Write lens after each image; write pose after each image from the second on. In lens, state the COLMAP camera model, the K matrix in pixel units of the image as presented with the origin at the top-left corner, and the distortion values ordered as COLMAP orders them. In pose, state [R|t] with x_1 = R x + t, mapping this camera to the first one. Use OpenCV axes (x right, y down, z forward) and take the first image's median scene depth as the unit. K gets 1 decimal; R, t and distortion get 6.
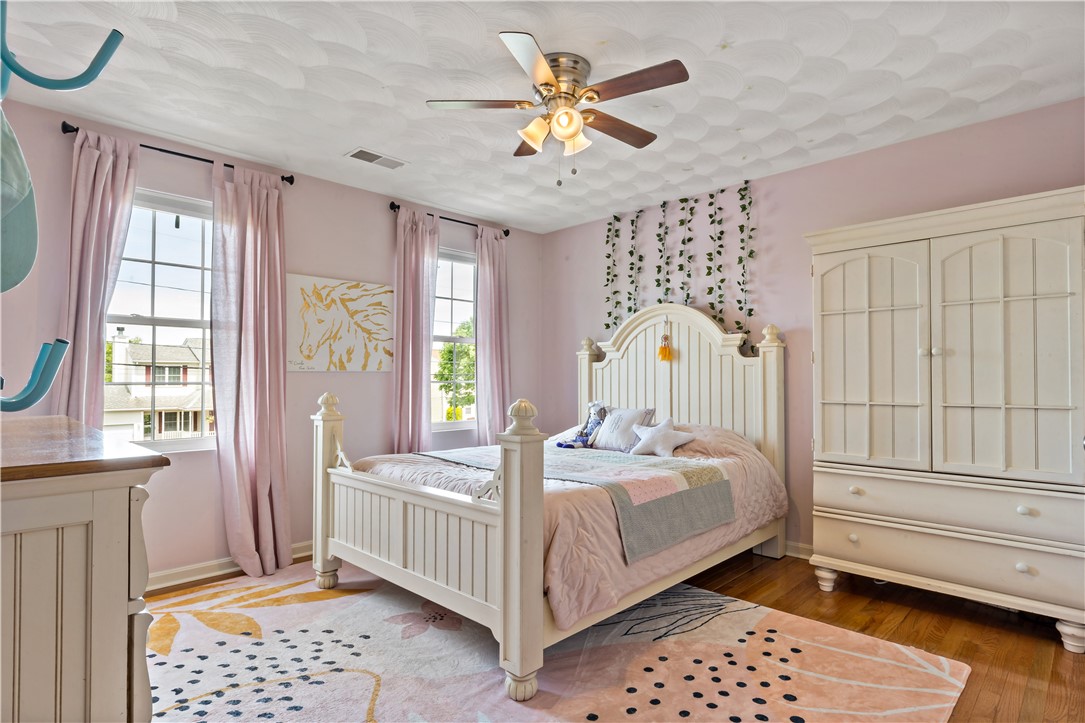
lens RADIAL K [[584.6, 0, 542.0], [0, 584.6, 366.7], [0, 0, 1]] dist [0.004861, 0.000483]
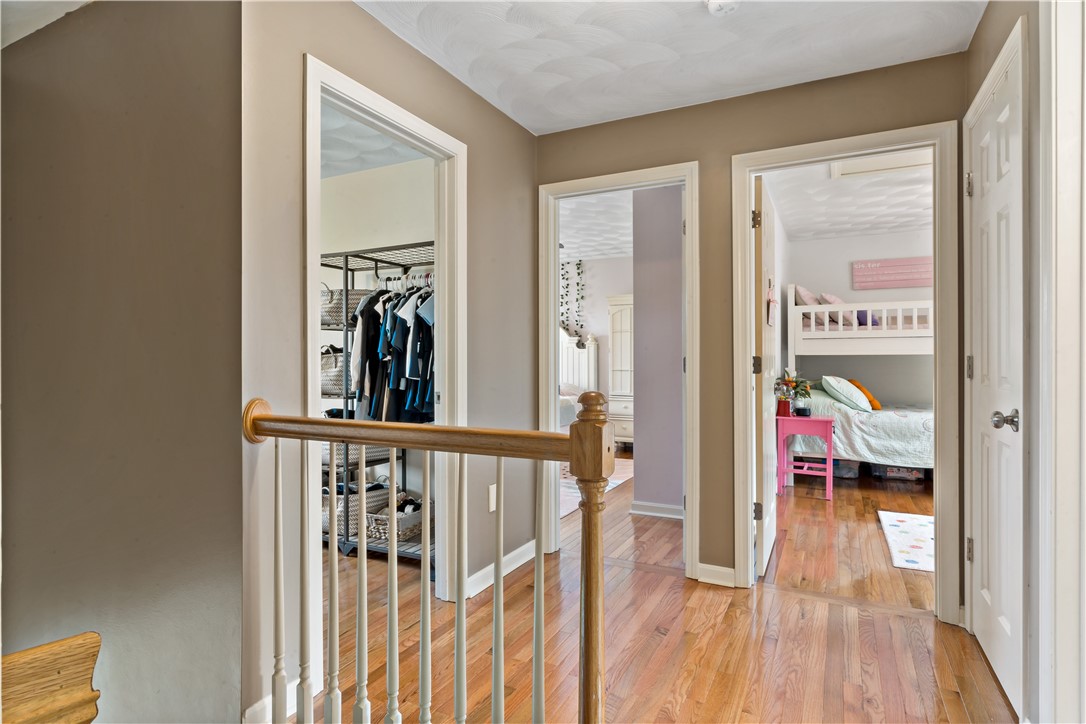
lens RADIAL K [[585.2, 0, 541.6], [0, 585.2, 359.0], [0, 0, 1]] dist [0.004861, 0.000483]
pose [[0.953095, -0.001134, 0.302668, -0.384491], [-0.005653, 0.999752, 0.021546, -0.022765], [-0.302617, -0.022246, 0.952853, -0.879267]]
